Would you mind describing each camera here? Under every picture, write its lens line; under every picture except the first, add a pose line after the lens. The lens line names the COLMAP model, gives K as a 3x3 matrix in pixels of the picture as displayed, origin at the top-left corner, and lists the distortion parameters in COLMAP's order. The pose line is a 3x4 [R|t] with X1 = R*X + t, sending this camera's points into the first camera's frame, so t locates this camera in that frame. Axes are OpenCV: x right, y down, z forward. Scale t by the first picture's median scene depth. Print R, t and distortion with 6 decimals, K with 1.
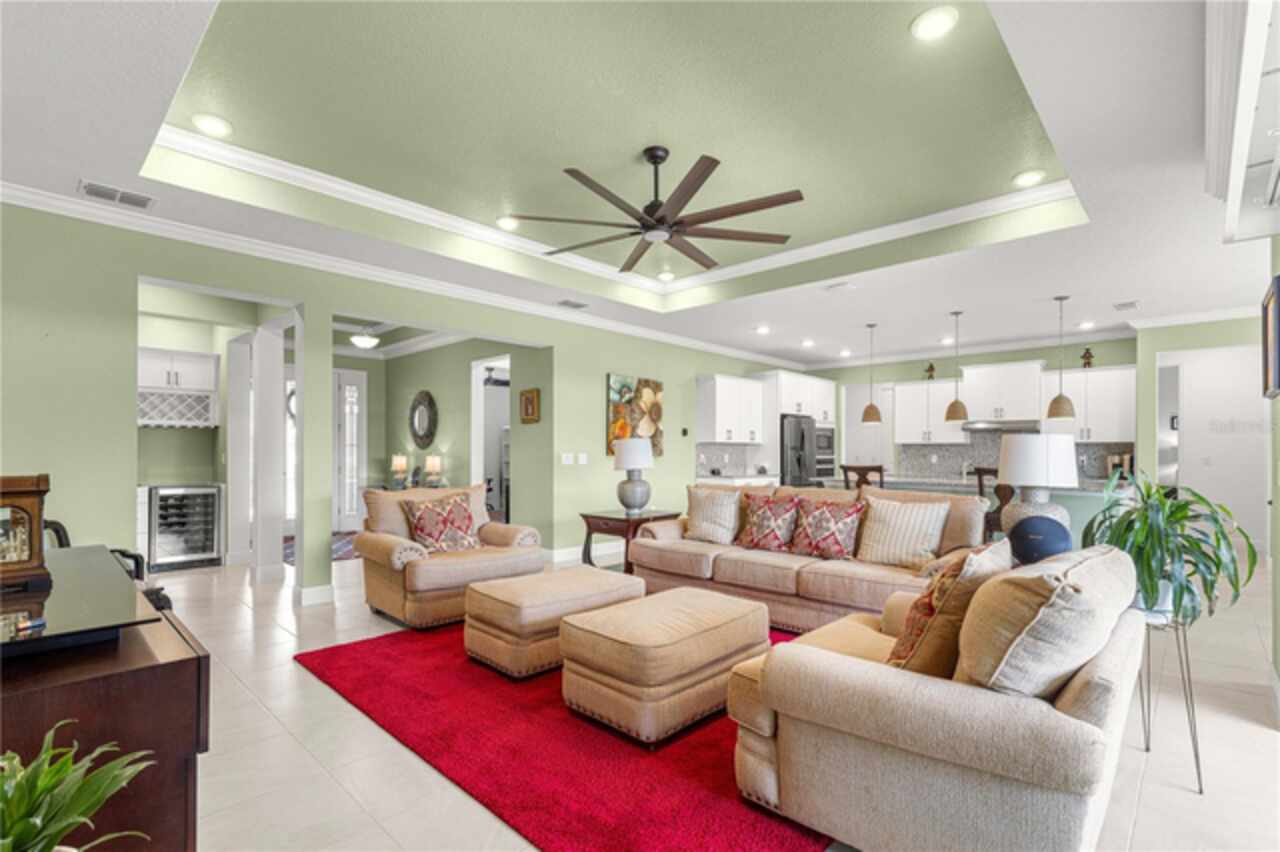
lens RADIAL K [[575.3, 0, 662.7], [0, 575.3, 444.3], [0, 0, 1]] dist [0.009642, -0.001041]
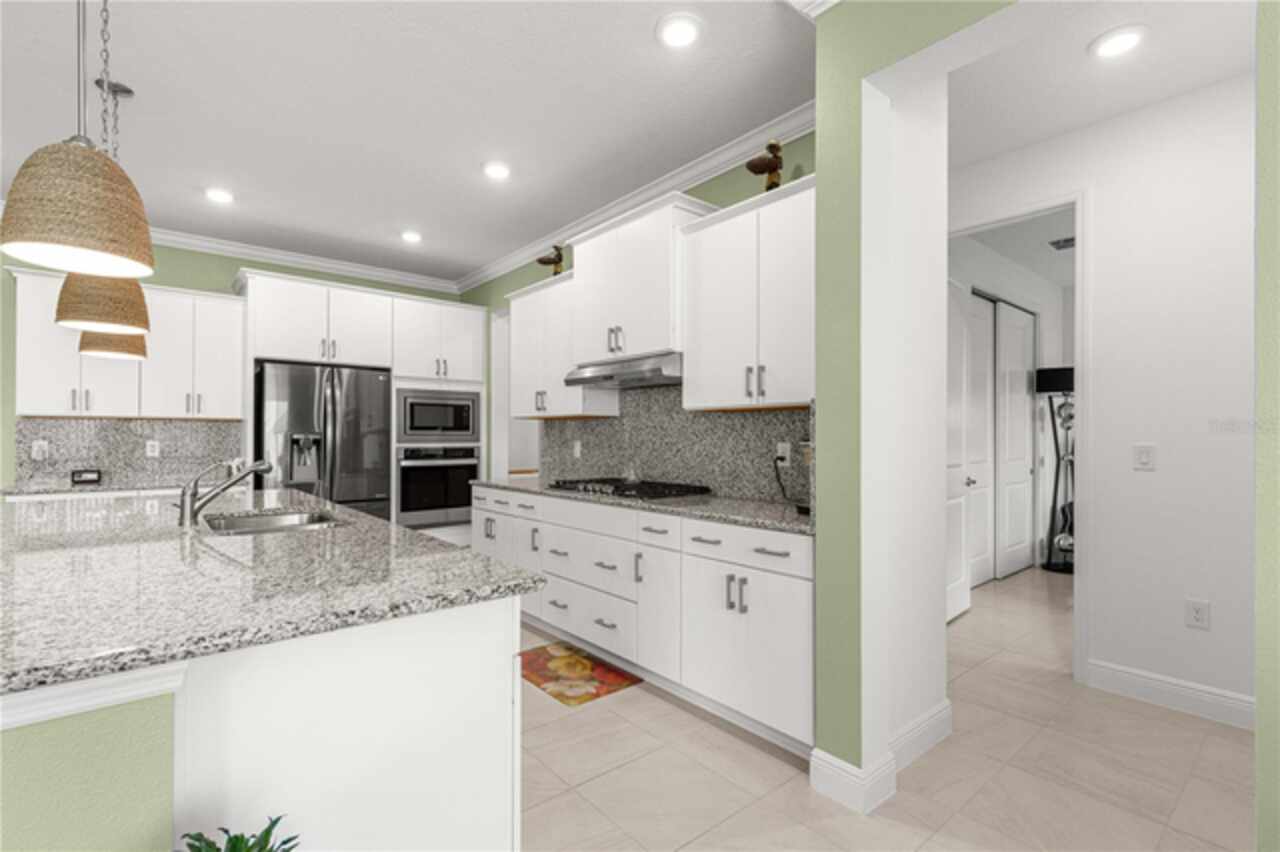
lens RADIAL K [[575.3, 0, 649.4], [0, 575.3, 430.2], [0, 0, 1]] dist [0.009642, -0.001041]
pose [[0.993050, -0.003027, -0.117658, 0.656682], [0.003052, 0.999995, 0.000038, 0.010626], [0.117657, -0.000396, 0.993054, 0.597308]]
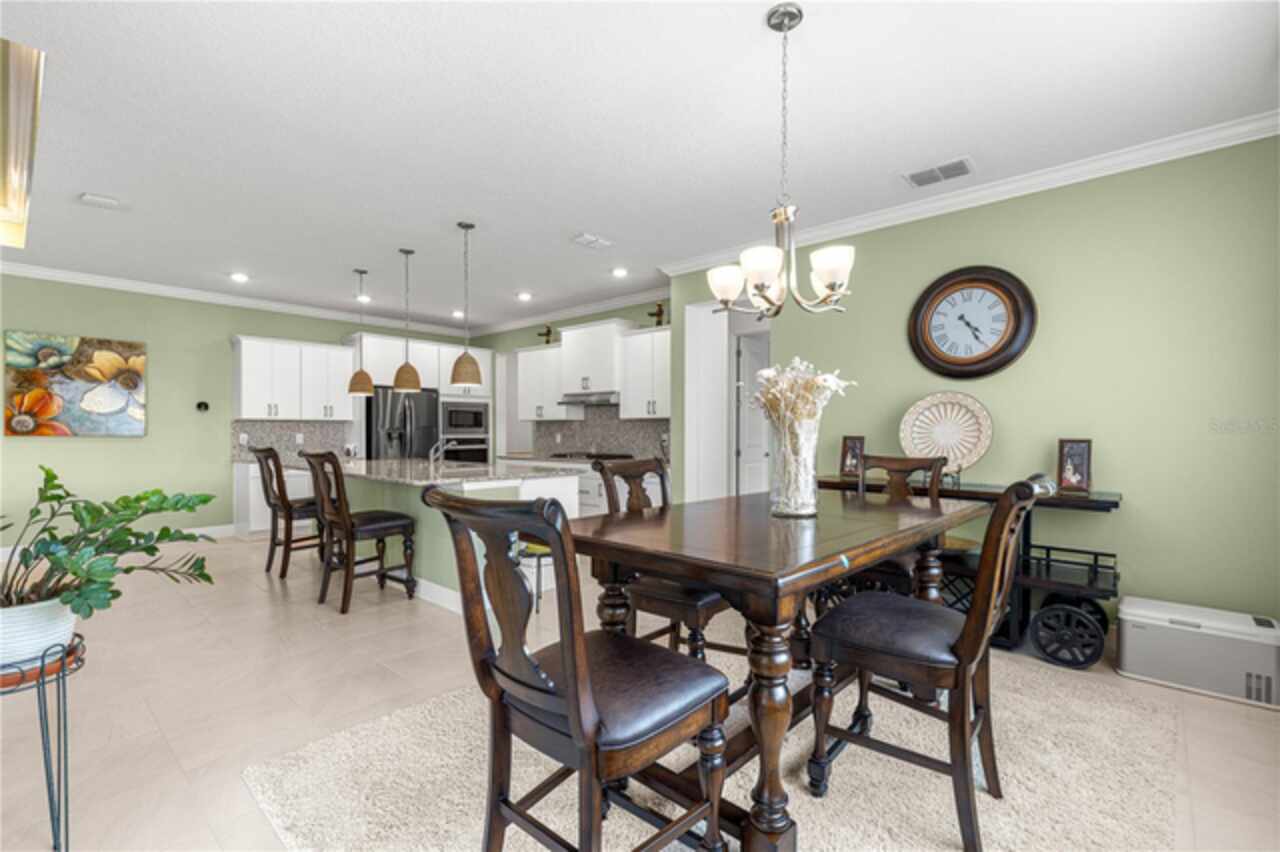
lens RADIAL K [[575.3, 0, 652.2], [0, 575.3, 431.7], [0, 0, 1]] dist [0.009642, -0.001041]
pose [[0.999822, -0.002183, 0.018738, 0.664572], [0.001959, 0.999926, 0.011991, 0.005988], [-0.018763, -0.011952, 0.999753, 0.166174]]
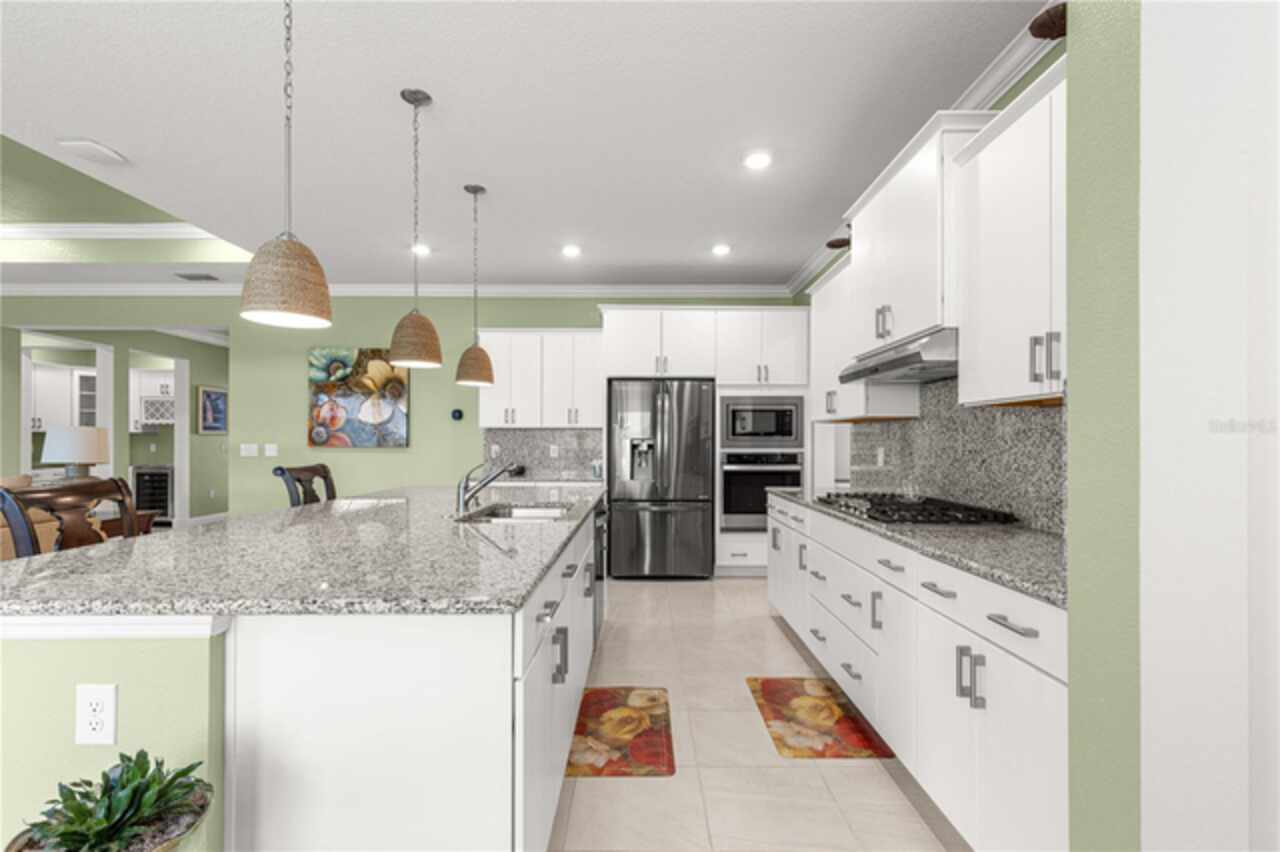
lens RADIAL K [[575.3, 0, 642.7], [0, 575.3, 436.7], [0, 0, 1]] dist [0.009642, -0.001041]
pose [[0.684727, -0.008922, -0.728745, 0.730611], [0.010396, 0.999943, -0.002475, 0.011162], [0.728725, -0.005881, 0.684781, 0.672594]]
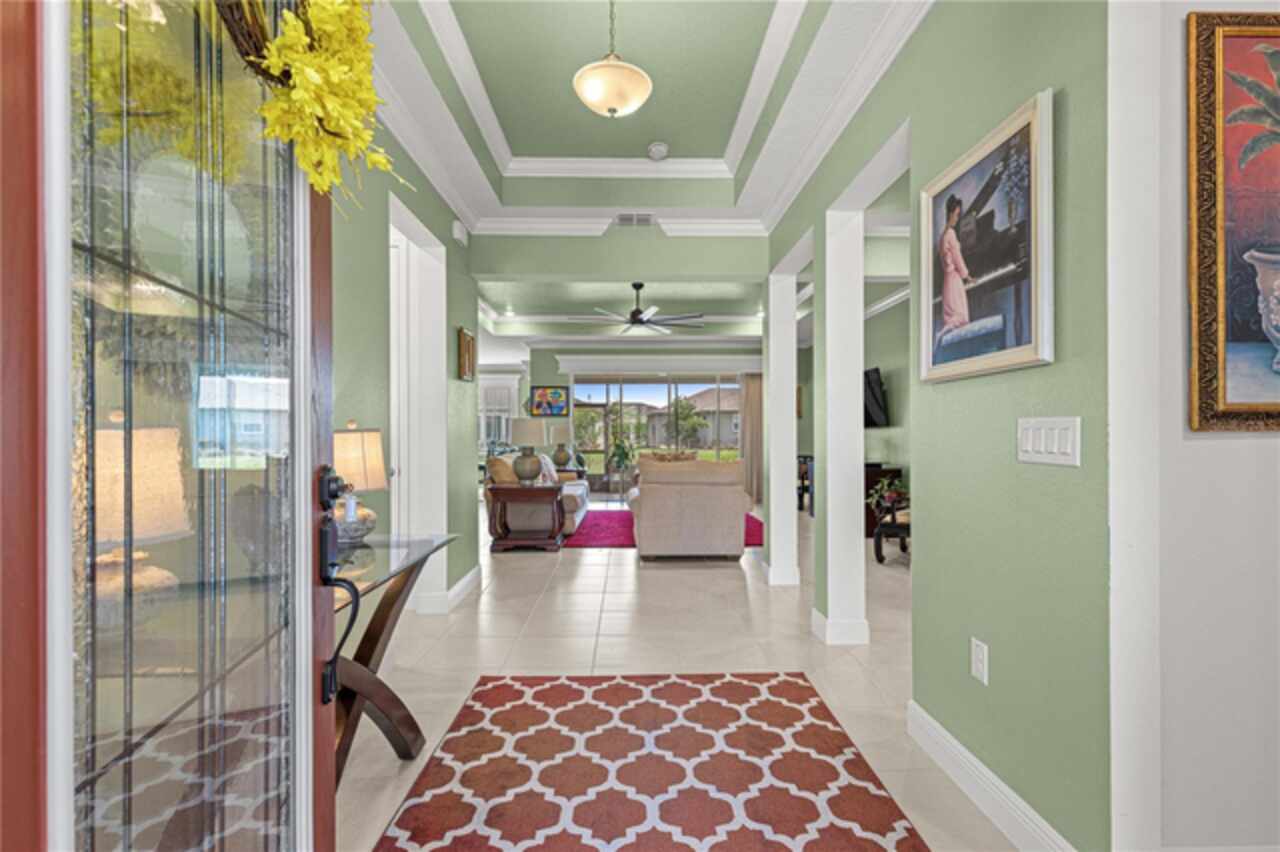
lens RADIAL K [[575.3, 0, 638.1], [0, 575.3, 432.3], [0, 0, 1]] dist [0.009642, -0.001041]
pose [[-0.693832, 0.005581, 0.720115, -0.656134], [-0.004491, 0.999917, -0.012077, 0.021022], [-0.720123, -0.011614, -0.693750, 1.070018]]
